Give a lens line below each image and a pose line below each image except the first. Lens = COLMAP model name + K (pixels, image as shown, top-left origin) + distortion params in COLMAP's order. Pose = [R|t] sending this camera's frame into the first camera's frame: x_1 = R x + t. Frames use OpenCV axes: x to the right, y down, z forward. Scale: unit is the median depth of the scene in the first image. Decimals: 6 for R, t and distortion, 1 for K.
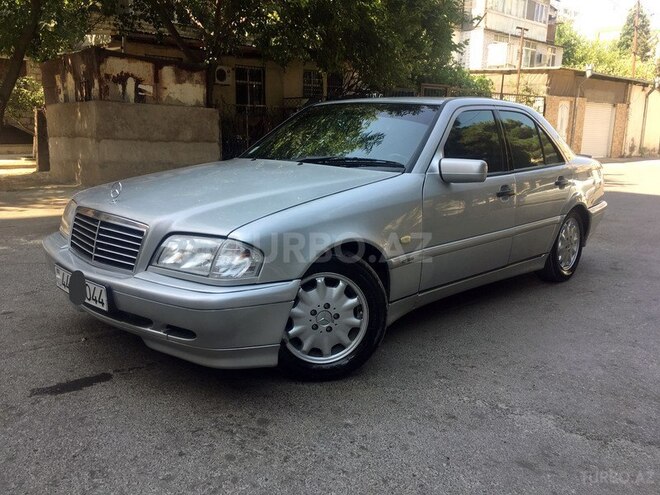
lens RADIAL K [[568.8, 0, 321.9], [0, 568.8, 246.5], [0, 0, 1]] dist [0.079136, -0.101761]
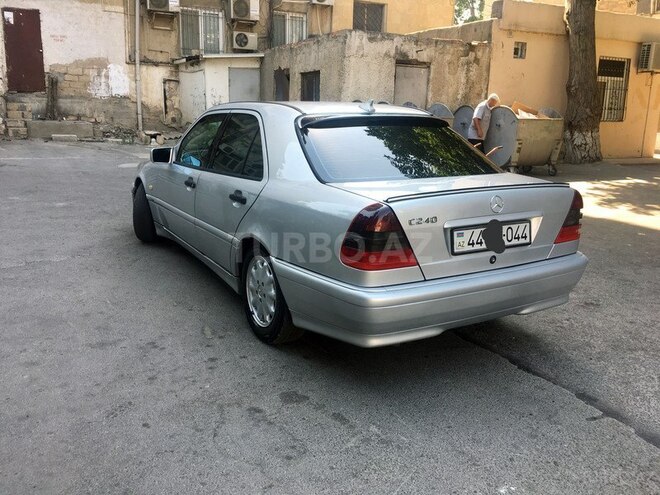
lens RADIAL K [[568.8, 0, 321.9], [0, 568.8, 246.5], [0, 0, 1]] dist [0.079136, -0.101761]
pose [[-0.274621, 0.196467, -0.941267, 0.491532], [-0.220972, 0.939809, 0.260633, -0.120504], [0.935818, 0.279569, -0.214678, 0.549060]]
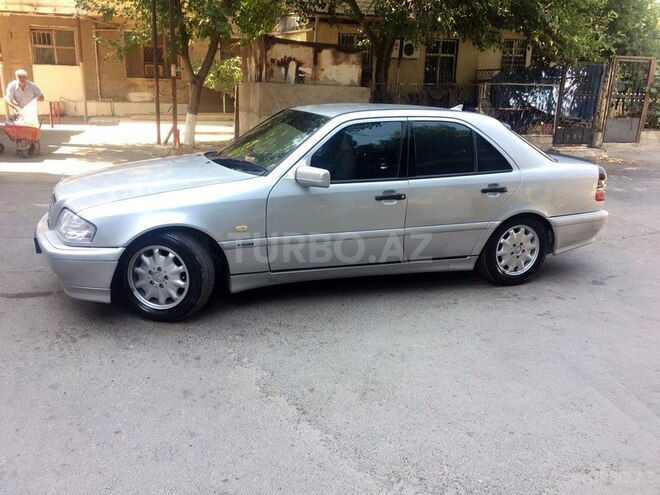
lens RADIAL K [[568.8, 0, 321.9], [0, 568.8, 246.5], [0, 0, 1]] dist [0.079136, -0.101761]
pose [[0.905399, 0.122886, -0.406389, 0.238371], [-0.097699, 0.991812, 0.082243, -0.027116], [0.413168, -0.034759, 0.909991, -0.030777]]
